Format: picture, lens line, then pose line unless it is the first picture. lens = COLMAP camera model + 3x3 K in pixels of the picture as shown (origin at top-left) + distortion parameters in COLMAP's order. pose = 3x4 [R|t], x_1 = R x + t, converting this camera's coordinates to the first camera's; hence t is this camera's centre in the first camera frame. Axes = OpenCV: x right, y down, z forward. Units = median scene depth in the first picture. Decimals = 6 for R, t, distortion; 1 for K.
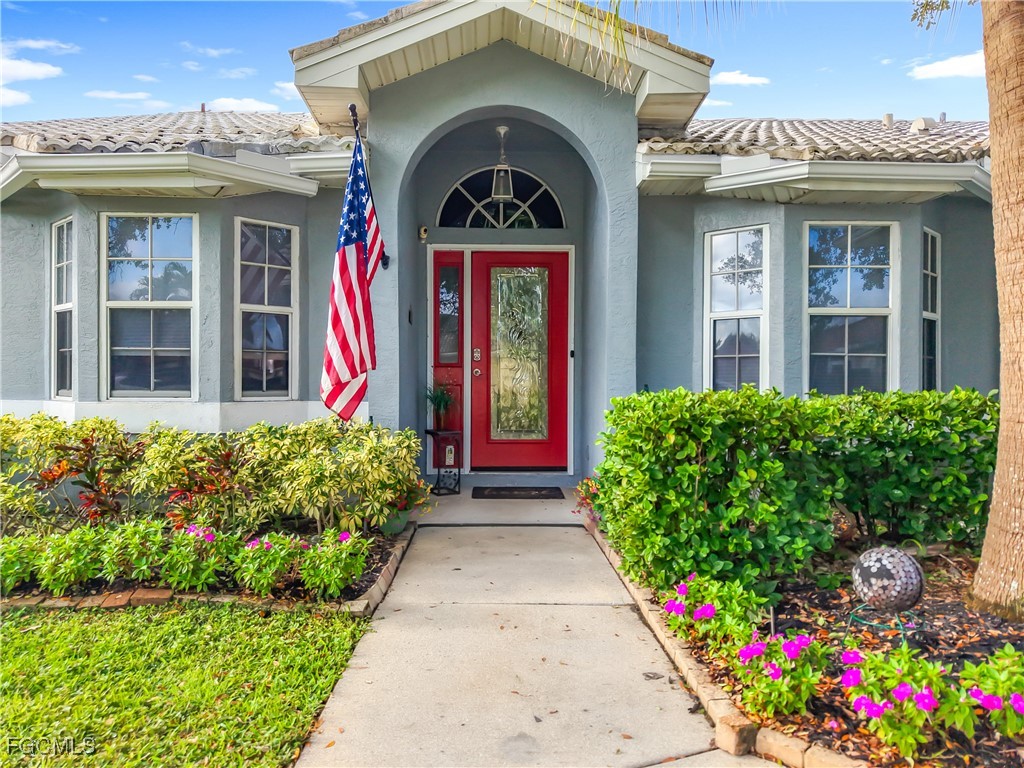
lens RADIAL K [[705.6, 0, 511.1], [0, 705.6, 384.1], [0, 0, 1]] dist [-0.003300, -0.000060]
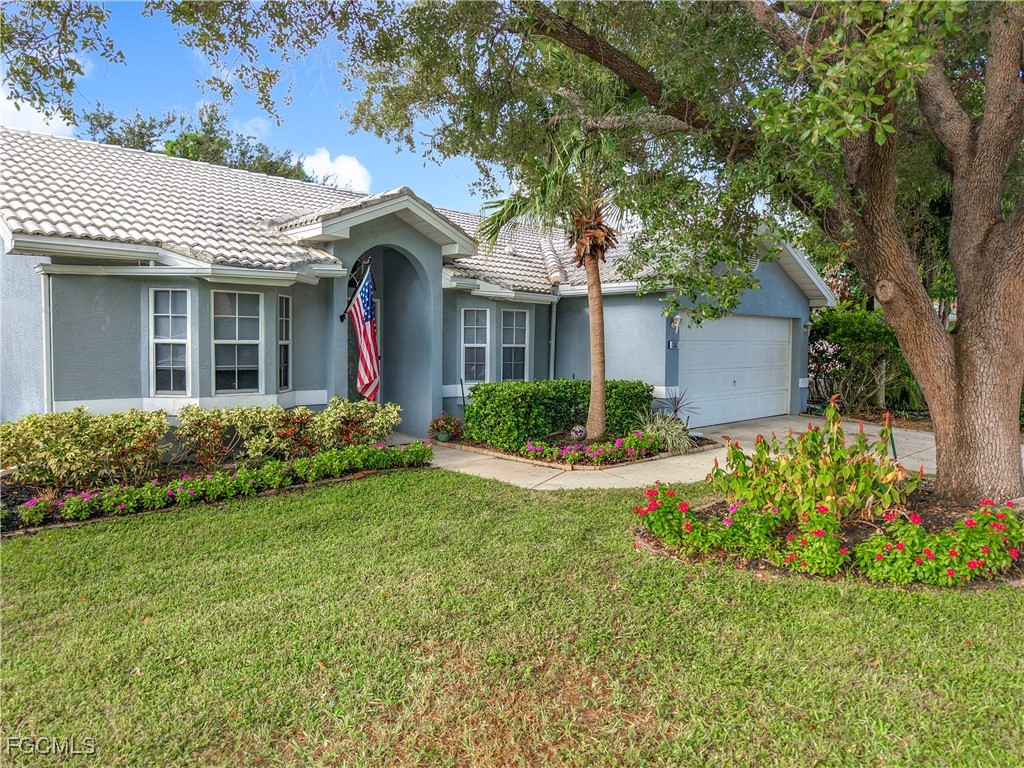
lens RADIAL K [[705.6, 0, 512.7], [0, 705.6, 382.4], [0, 0, 1]] dist [-0.003300, -0.000060]
pose [[0.718950, -0.035467, 0.694157, -1.256240], [-0.002881, 0.998537, 0.054002, -0.108386], [-0.695056, -0.040825, 0.717795, -0.782291]]
